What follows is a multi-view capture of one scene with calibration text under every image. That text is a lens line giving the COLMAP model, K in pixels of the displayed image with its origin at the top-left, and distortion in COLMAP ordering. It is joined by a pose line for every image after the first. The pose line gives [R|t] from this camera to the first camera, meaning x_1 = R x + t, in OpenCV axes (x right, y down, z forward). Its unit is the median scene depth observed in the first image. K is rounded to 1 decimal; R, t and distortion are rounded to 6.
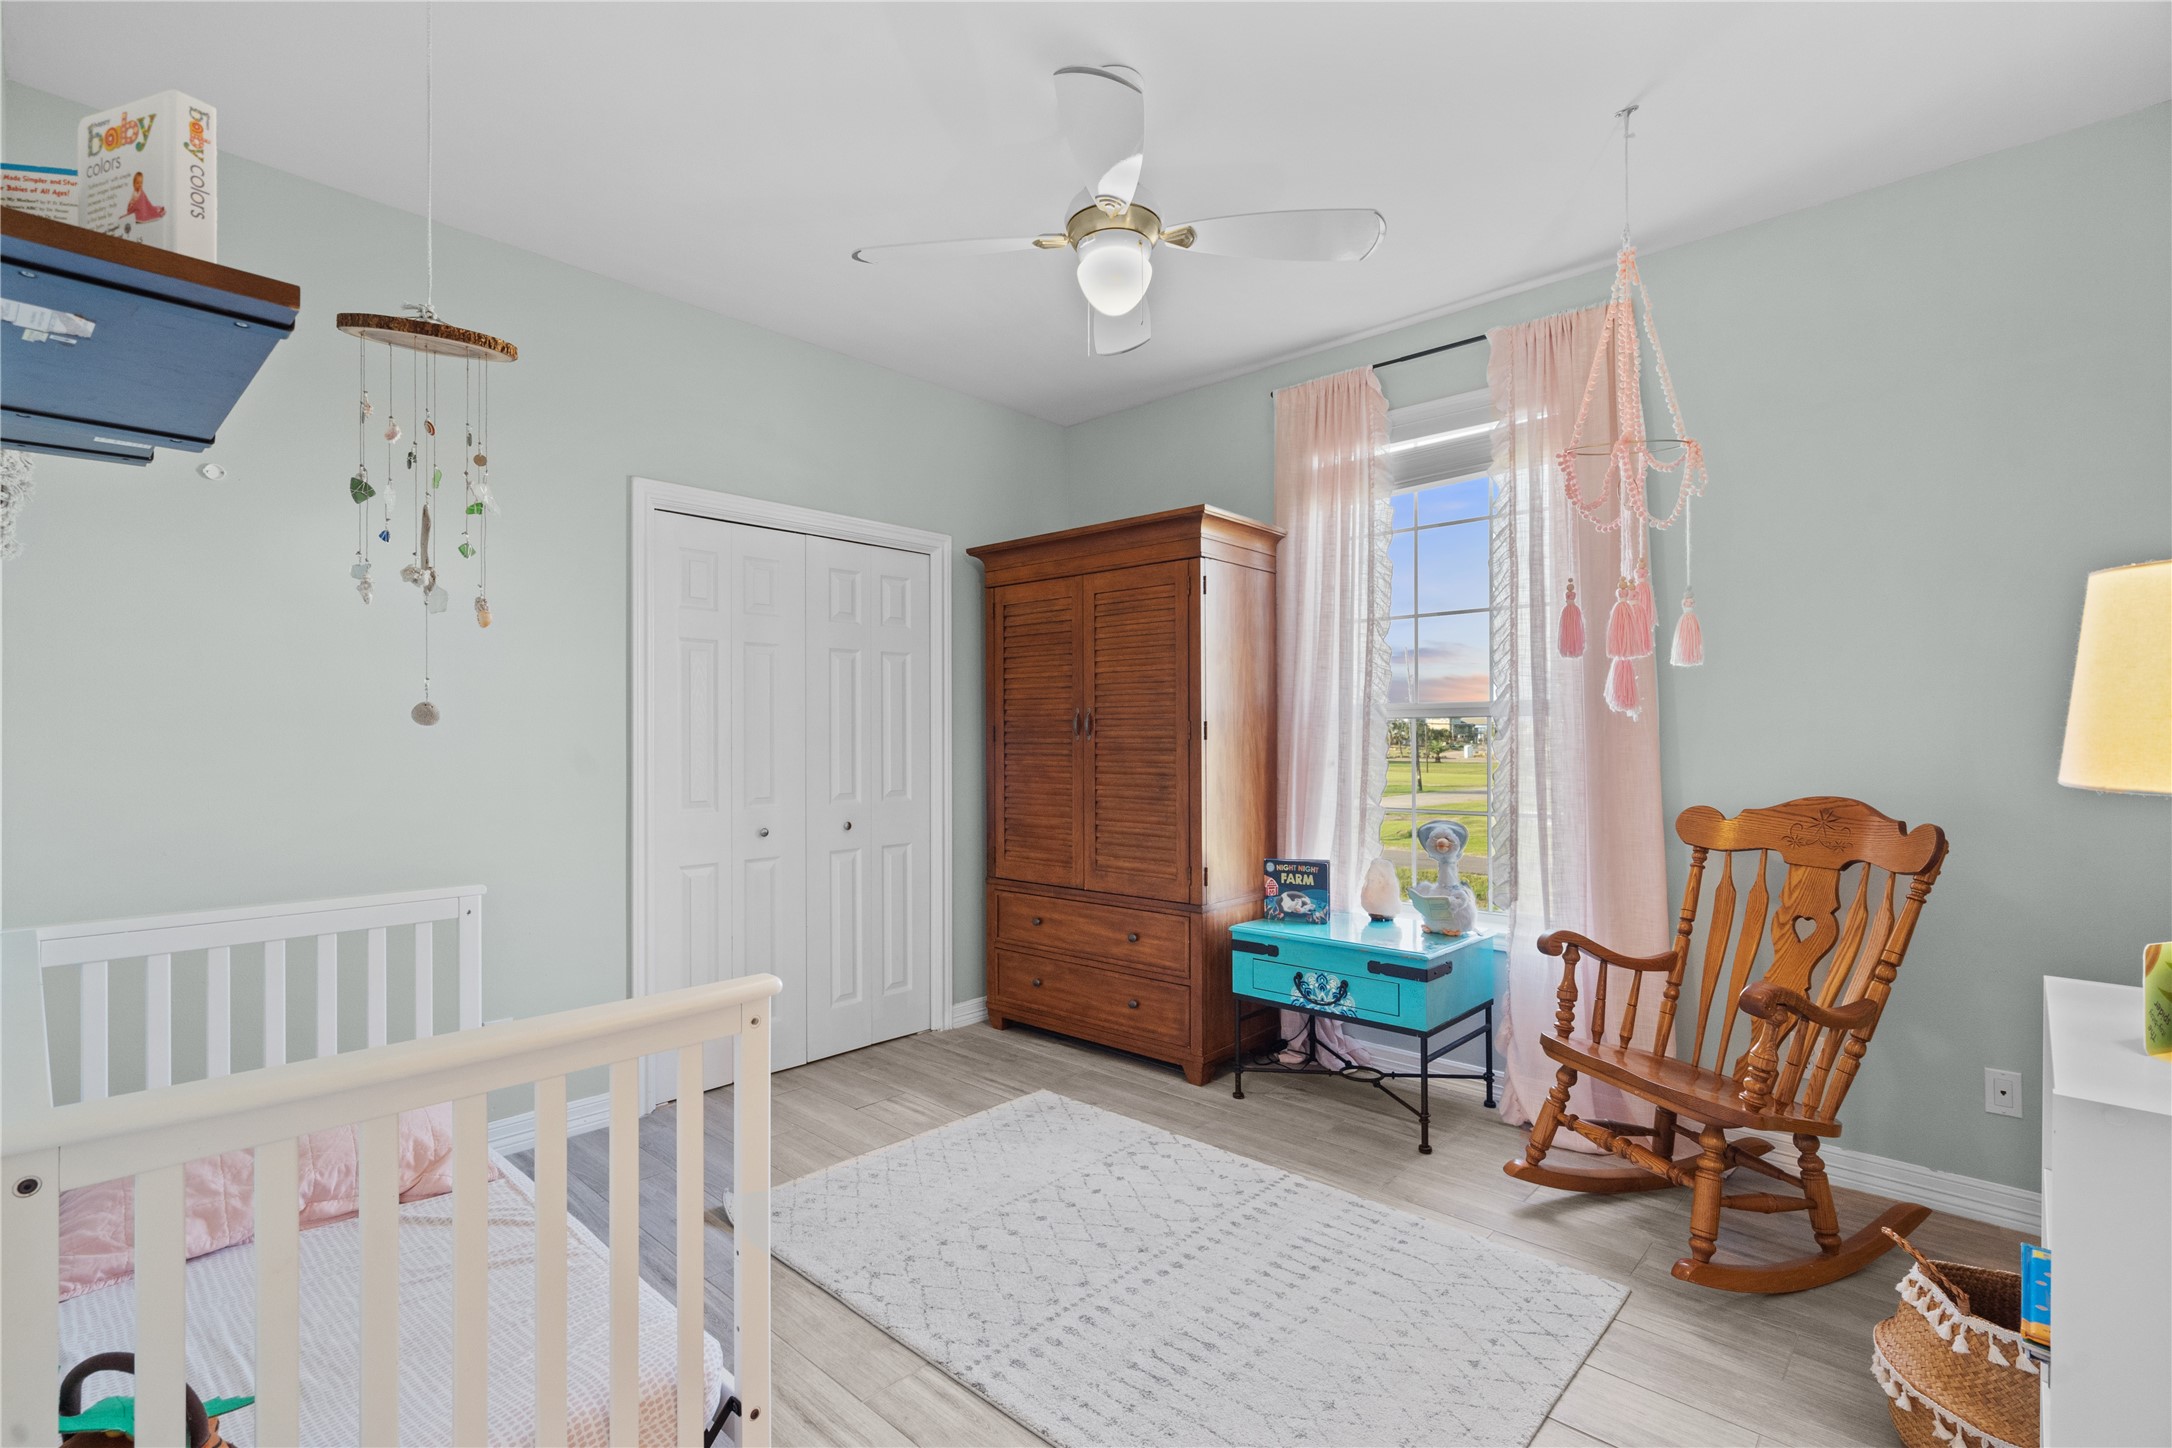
lens RADIAL K [[991.5, 0, 1068.3], [0, 991.5, 736.3], [0, 0, 1]] dist [-0.004600, -0.000966]
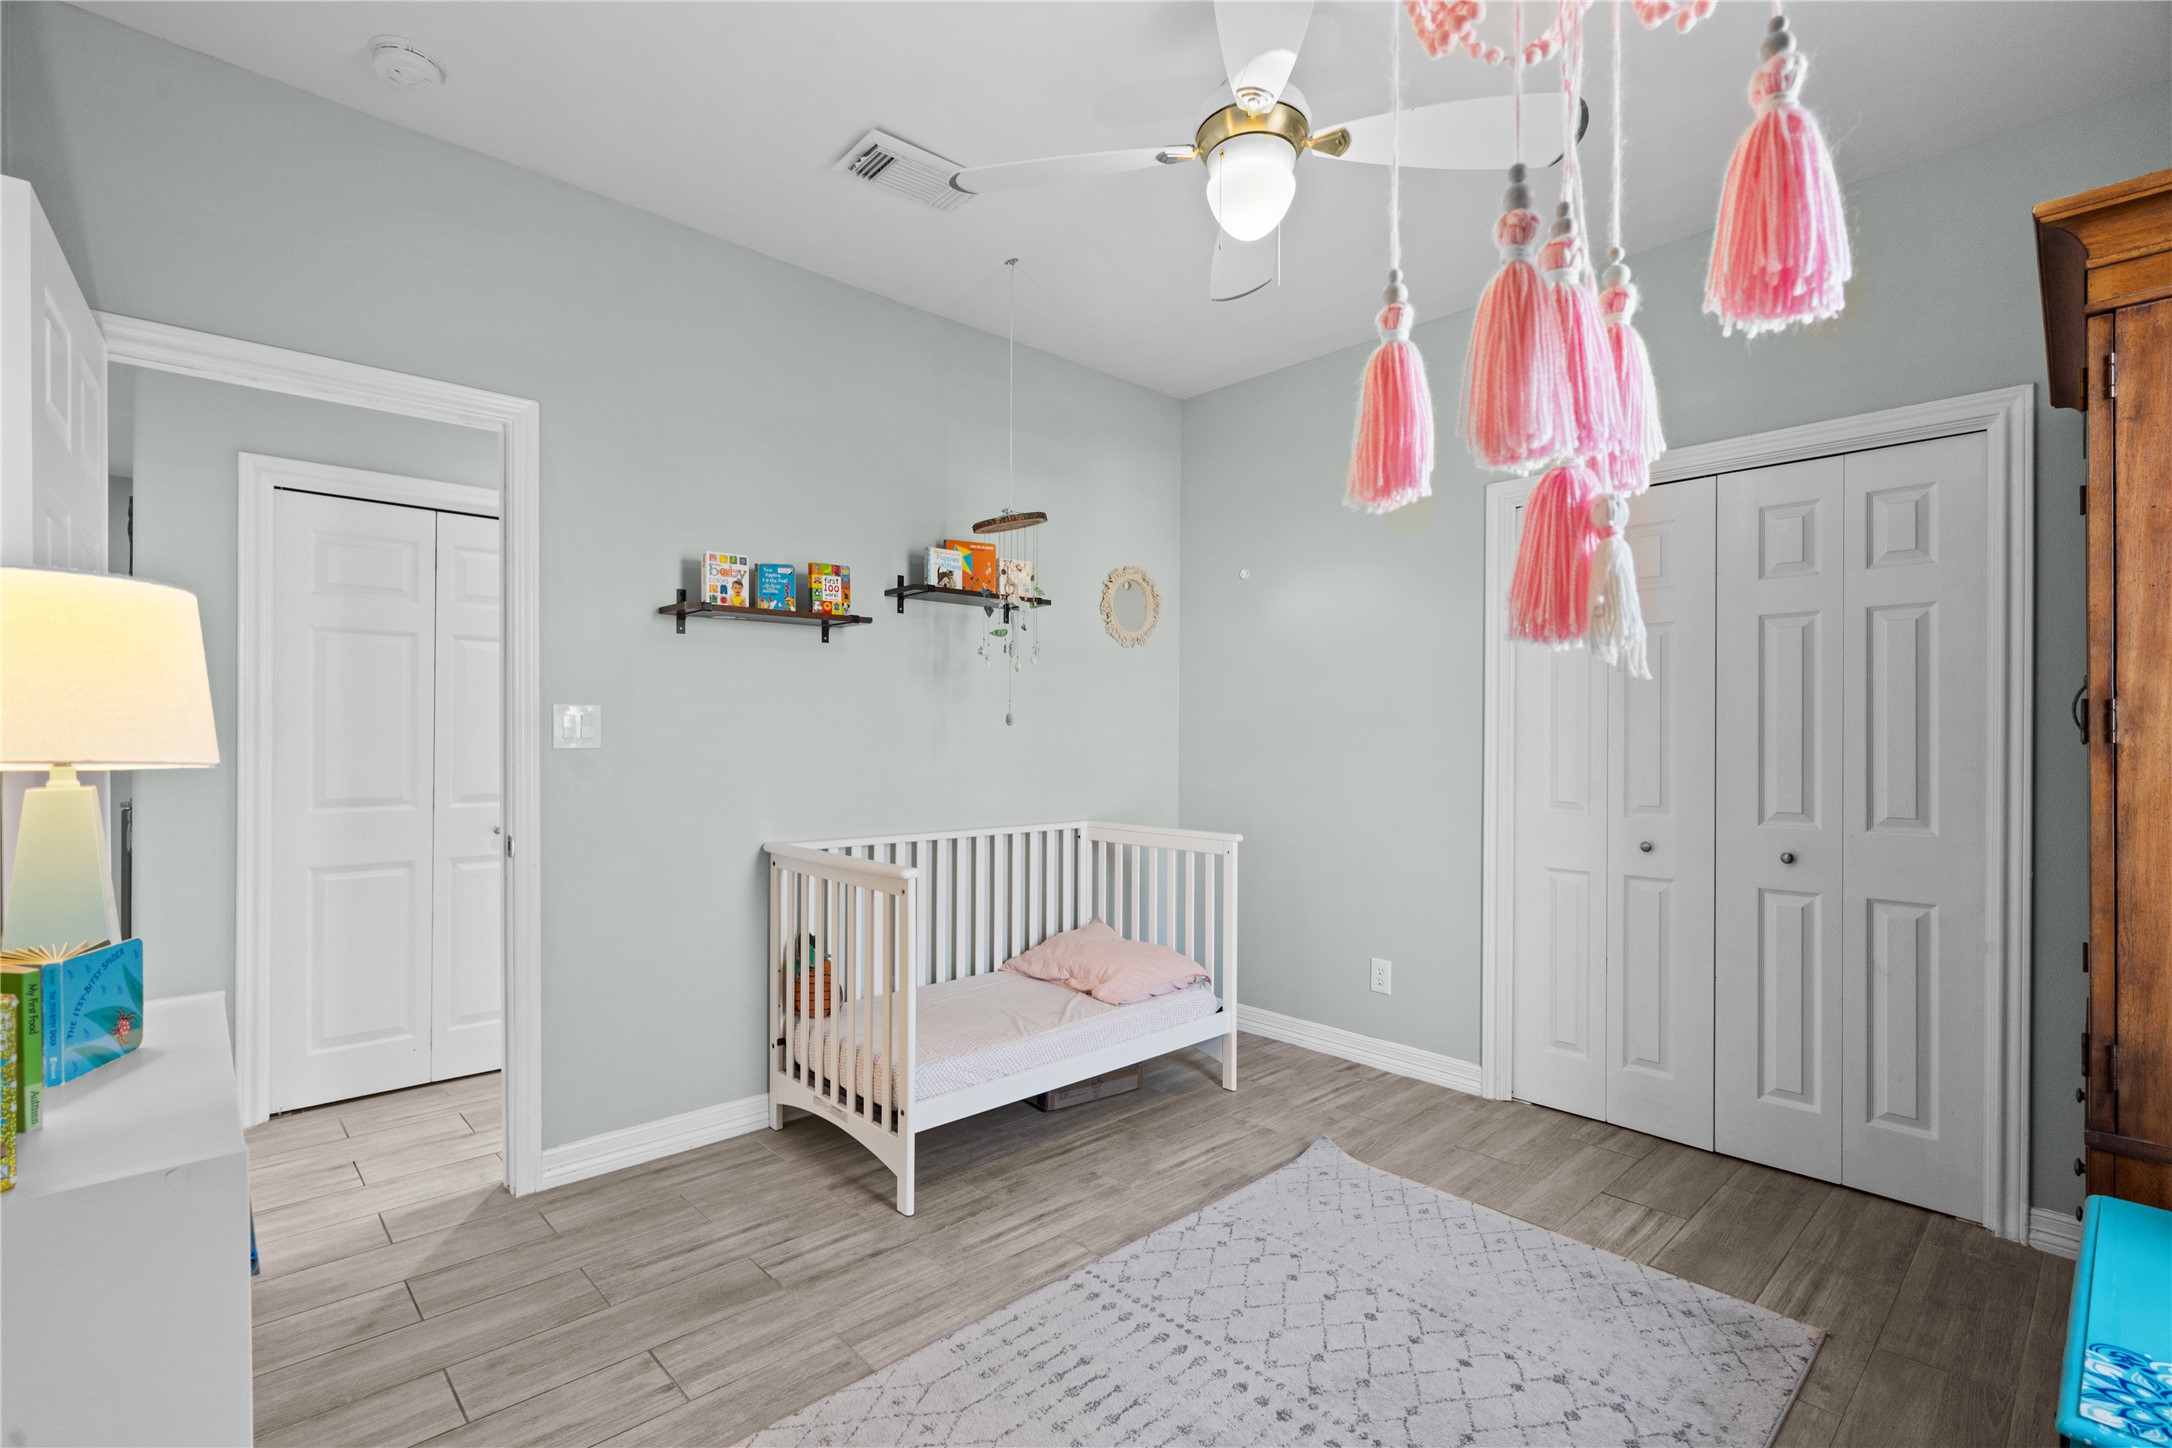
lens RADIAL K [[991.5, 0, 1069.6], [0, 991.5, 725.0], [0, 0, 1]] dist [-0.004600, -0.000966]
pose [[-0.077789, -0.008910, -0.996930, 0.691697], [-0.004325, 0.999954, -0.008600, 0.002763], [0.996960, 0.003642, -0.077824, 0.689017]]
